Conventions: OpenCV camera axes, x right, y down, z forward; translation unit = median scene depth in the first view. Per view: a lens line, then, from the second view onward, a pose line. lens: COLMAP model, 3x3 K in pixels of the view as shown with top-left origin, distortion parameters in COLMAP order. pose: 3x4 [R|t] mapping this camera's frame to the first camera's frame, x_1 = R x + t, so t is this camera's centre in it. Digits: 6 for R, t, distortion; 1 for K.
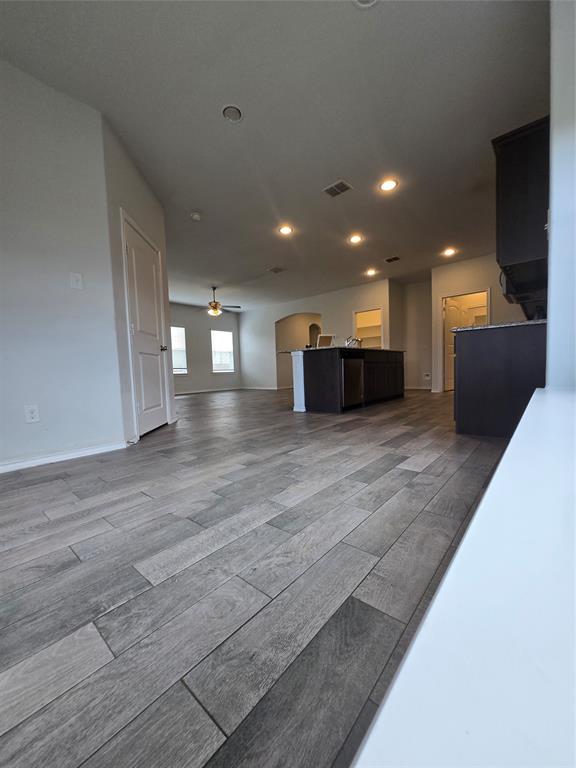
lens RADIAL K [[302.8, 0, 286.9], [0, 302.8, 387.3], [0, 0, 1]] dist [0.003383, 0.000139]
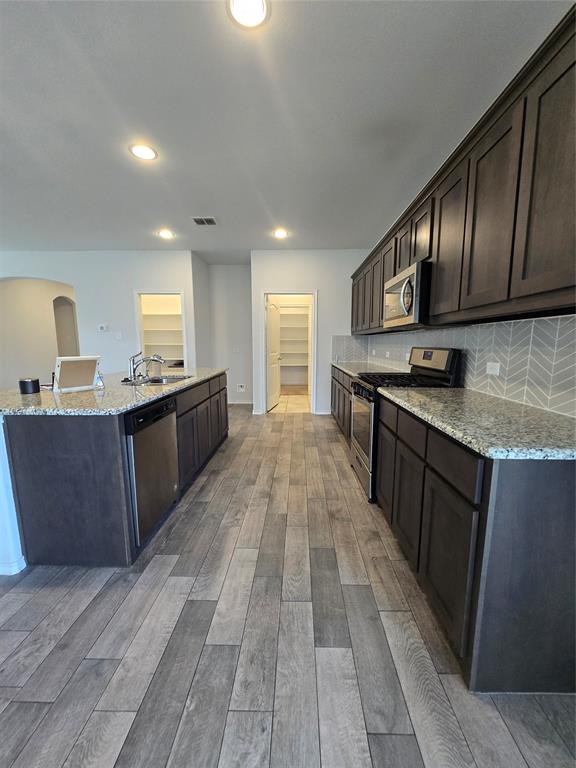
lens RADIAL K [[302.8, 0, 291.5], [0, 302.8, 385.8], [0, 0, 1]] dist [0.003383, 0.000139]
pose [[0.762545, -0.057589, 0.644367, 0.055654], [0.004807, 0.996507, 0.083373, -0.118960], [-0.646917, -0.060478, 0.760158, 0.341931]]
